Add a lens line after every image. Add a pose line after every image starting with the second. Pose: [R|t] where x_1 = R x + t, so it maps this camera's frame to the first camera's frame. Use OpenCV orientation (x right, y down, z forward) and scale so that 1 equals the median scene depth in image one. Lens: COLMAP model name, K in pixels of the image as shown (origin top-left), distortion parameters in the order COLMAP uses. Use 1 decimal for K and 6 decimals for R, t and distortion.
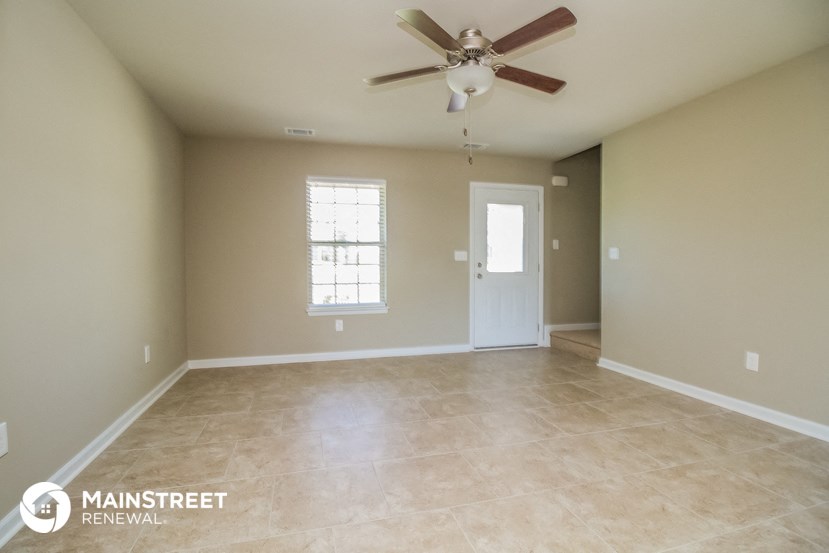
lens RADIAL K [[377.9, 0, 414.0], [0, 377.9, 267.5], [0, 0, 1]] dist [-0.015755, -0.011075]
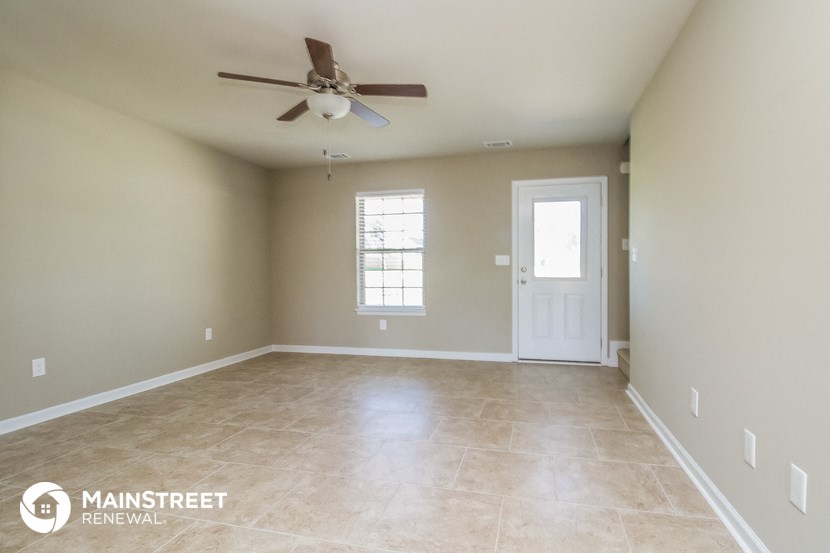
lens RADIAL K [[383.8, 0, 418.3], [0, 383.8, 273.5], [0, 0, 1]] dist [0.002442, -0.012332]
pose [[0.891108, 0.000024, -0.453791, 0.393199], [0.000889, 0.999998, 0.001798, 0.000599], [0.453790, -0.002005, 0.891106, 0.043945]]
